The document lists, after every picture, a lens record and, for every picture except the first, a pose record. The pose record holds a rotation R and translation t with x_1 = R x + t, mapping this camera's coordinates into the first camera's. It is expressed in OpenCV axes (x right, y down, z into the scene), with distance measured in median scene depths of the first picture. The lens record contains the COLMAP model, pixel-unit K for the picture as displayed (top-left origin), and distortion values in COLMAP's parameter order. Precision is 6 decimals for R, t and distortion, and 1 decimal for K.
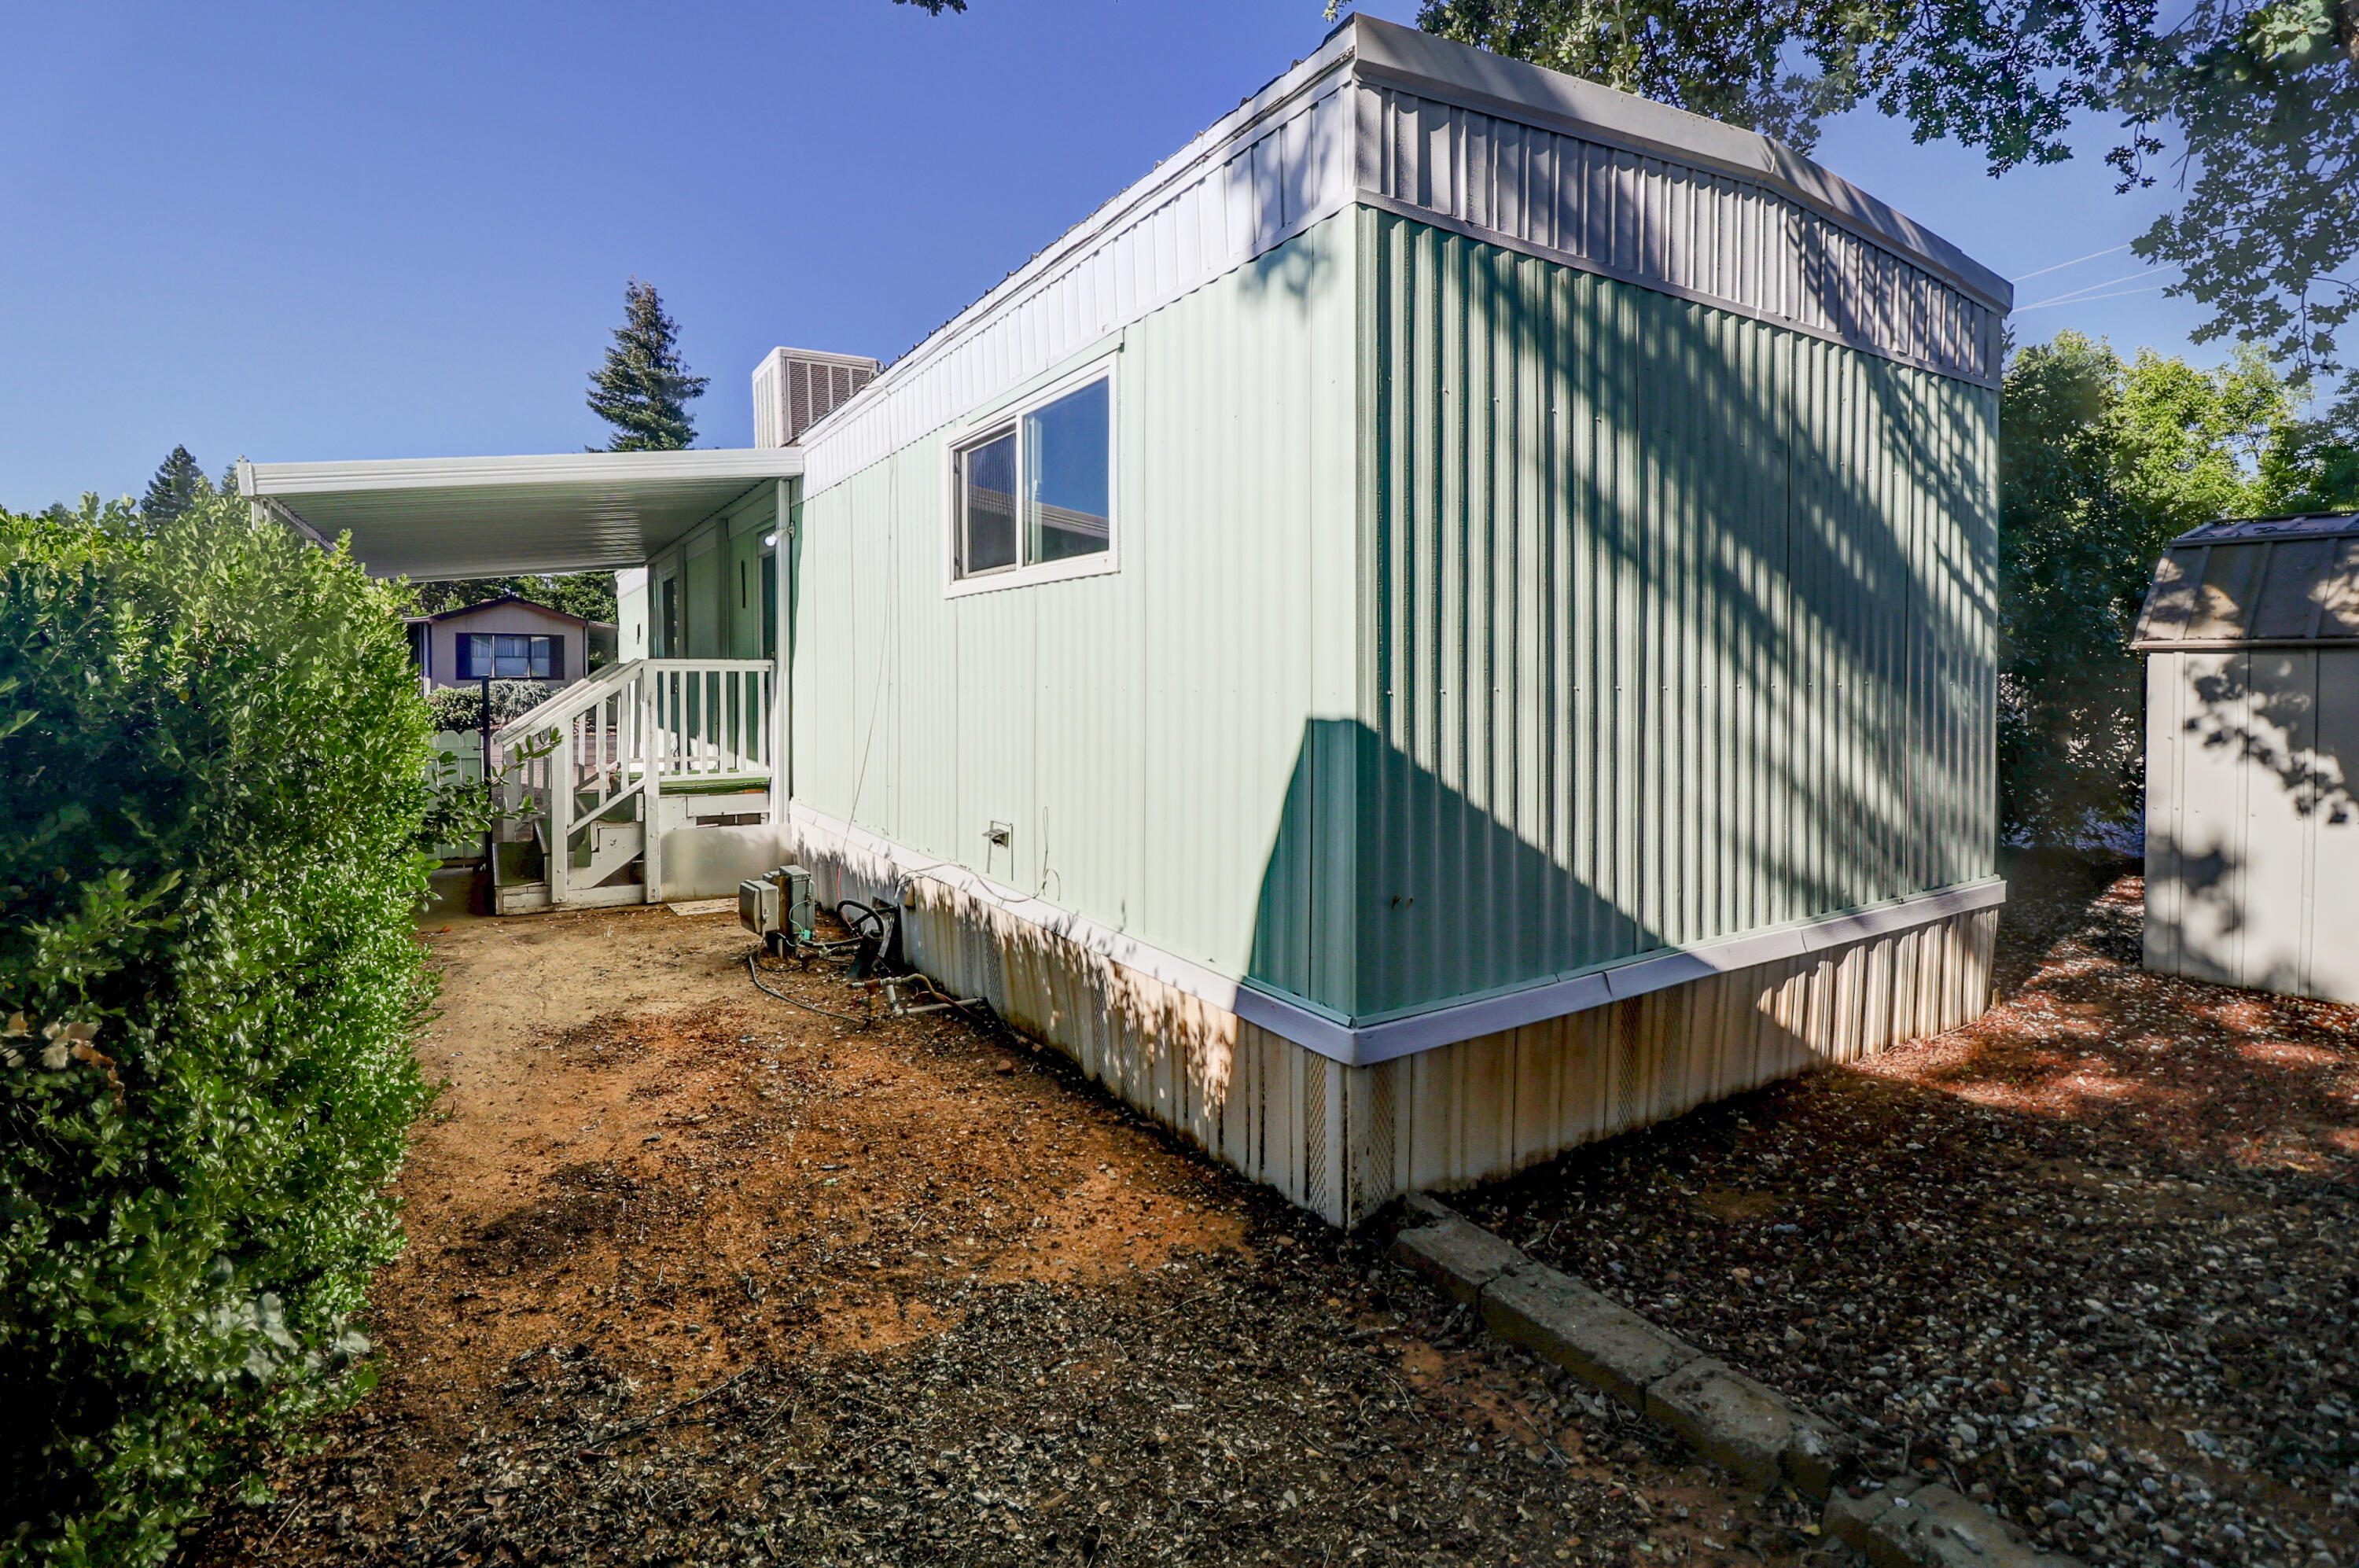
lens RADIAL K [[1120.0, 0, 1177.4], [0, 1120.0, 710.2], [0, 0, 1]] dist [-0.001013, -0.000088]
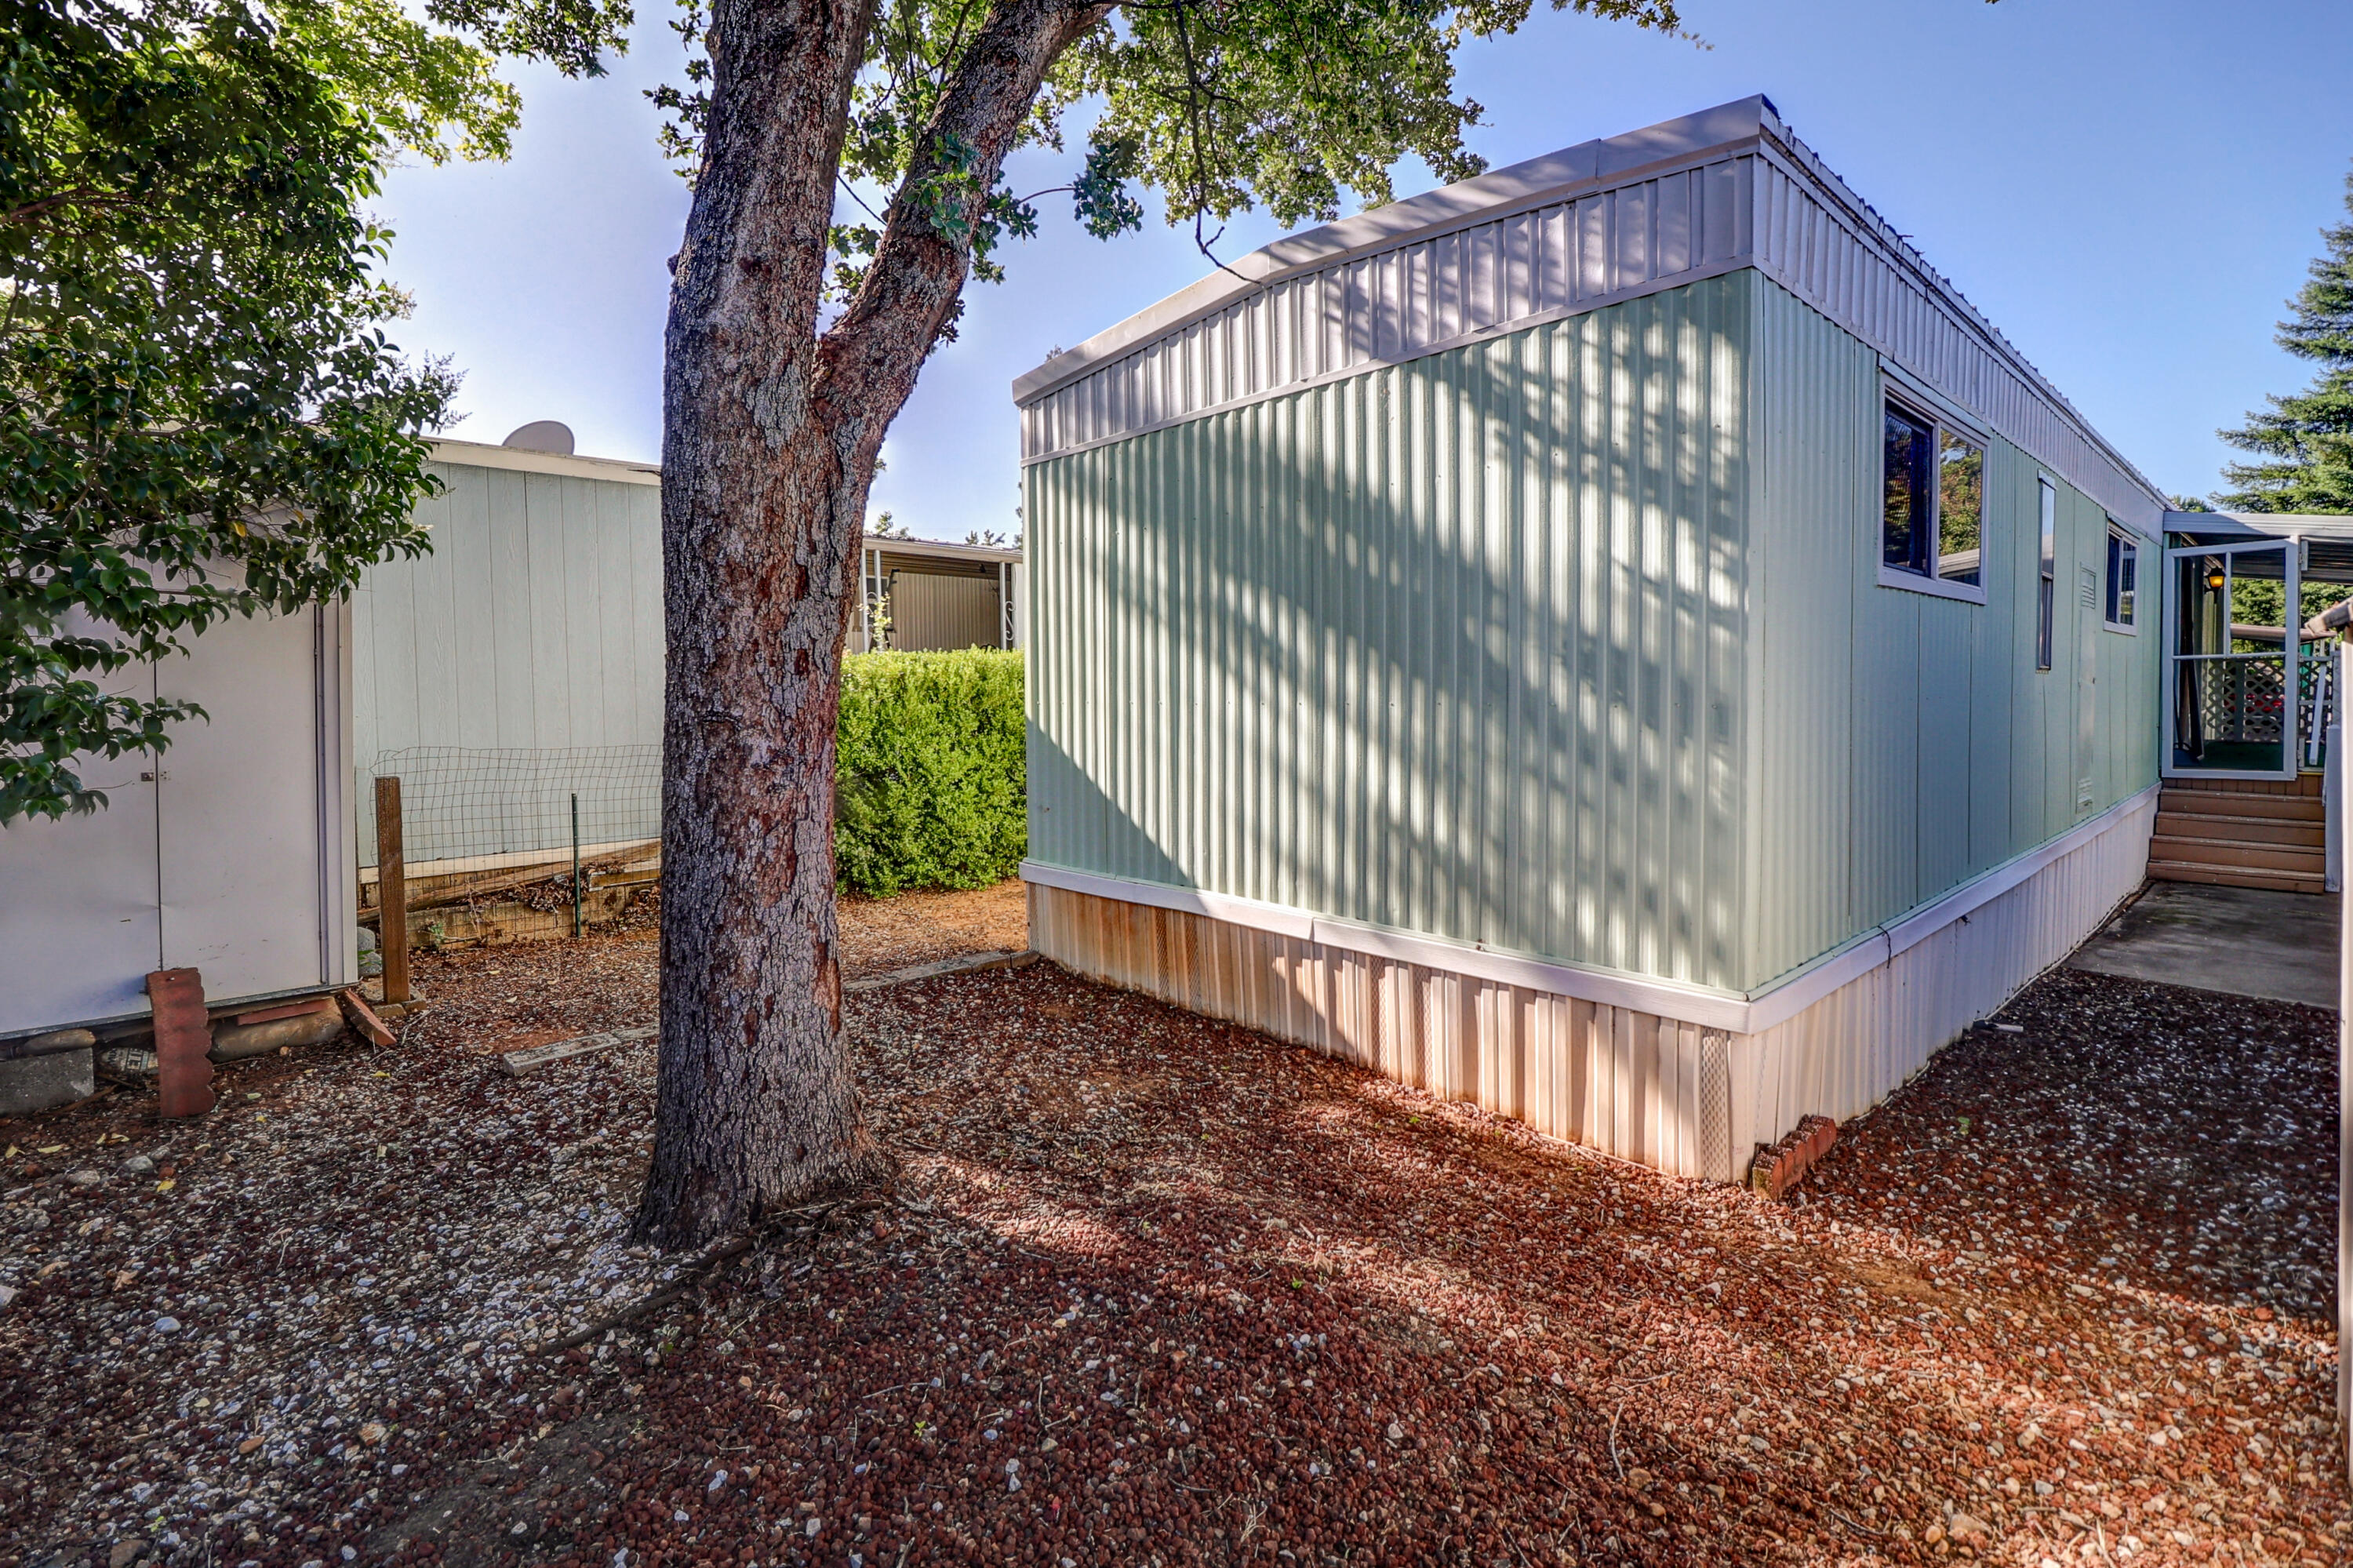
lens RADIAL K [[1117.2, 0, 1174.4], [0, 1117.2, 710.4], [0, 0, 1]] dist [-0.001013, -0.000088]
pose [[0.172837, 0.028794, -0.984530, 1.692370], [-0.023690, 0.999405, 0.025071, -0.039796], [0.984666, 0.018991, 0.173416, 0.692162]]
